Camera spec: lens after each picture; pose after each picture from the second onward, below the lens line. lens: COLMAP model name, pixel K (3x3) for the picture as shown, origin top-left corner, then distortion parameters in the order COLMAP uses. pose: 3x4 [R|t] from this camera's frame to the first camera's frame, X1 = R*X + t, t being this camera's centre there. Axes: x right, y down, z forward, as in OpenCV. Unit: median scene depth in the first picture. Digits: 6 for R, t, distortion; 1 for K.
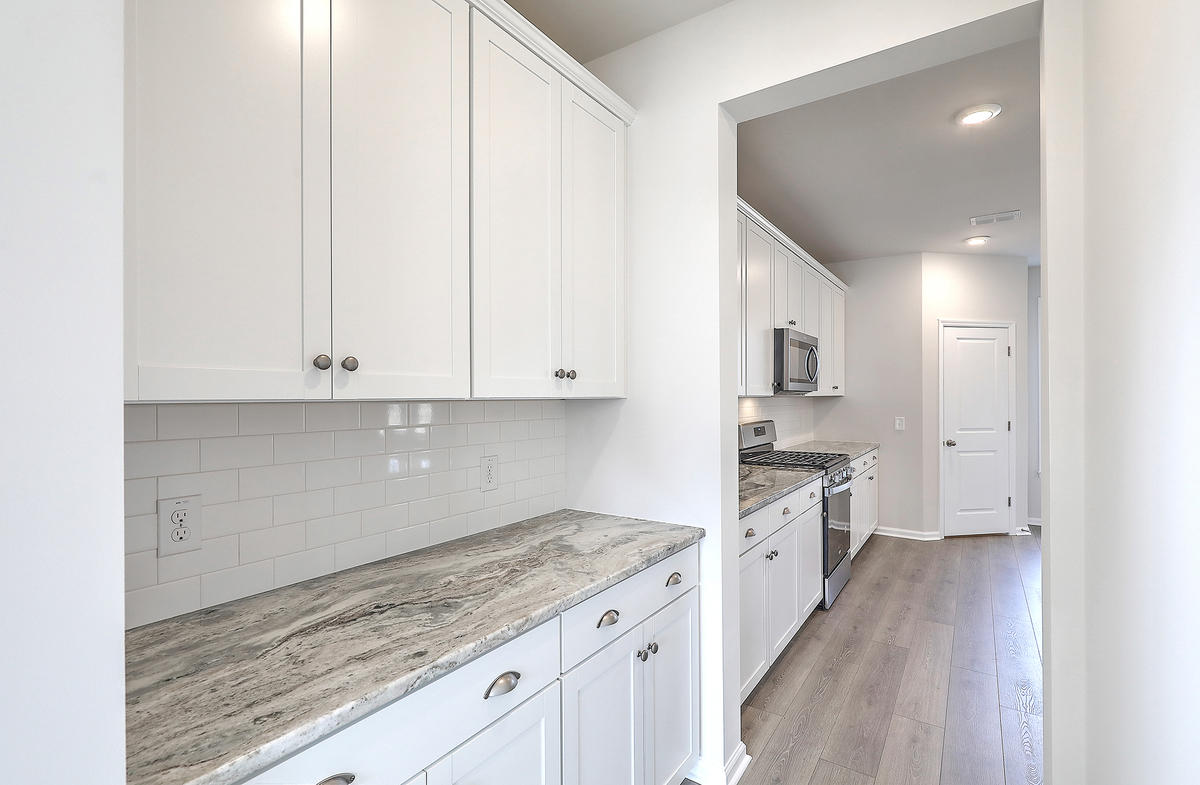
lens RADIAL K [[545.4, 0, 600.0], [0, 545.4, 392.5], [0, 0, 1]] dist [0.001118, 0.000032]
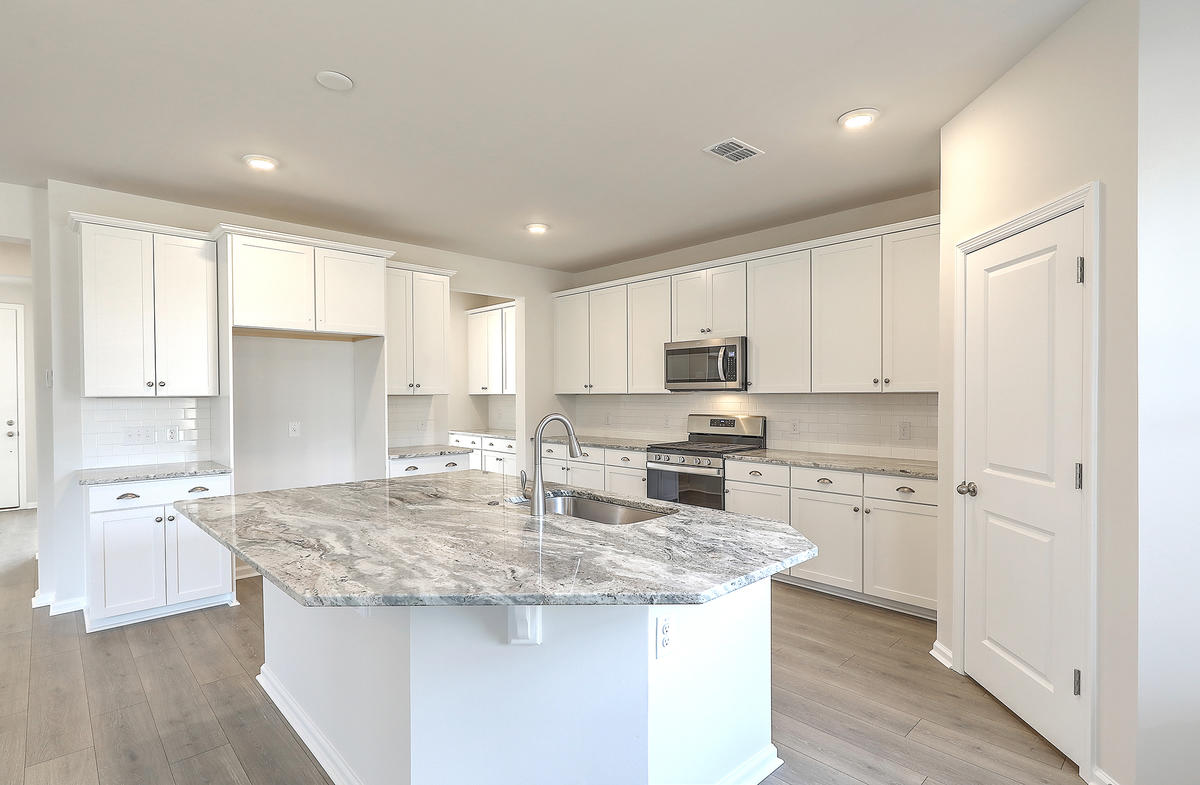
lens RADIAL K [[596.9, 0, 600.0], [0, 596.9, 392.5], [0, 0, 1]] dist [-0.000466, -0.000137]
pose [[-0.210746, 0.005846, -0.977523, 1.236633], [0.012875, 0.999912, 0.003205, -0.000384], [0.977456, -0.011910, -0.210803, 0.791084]]
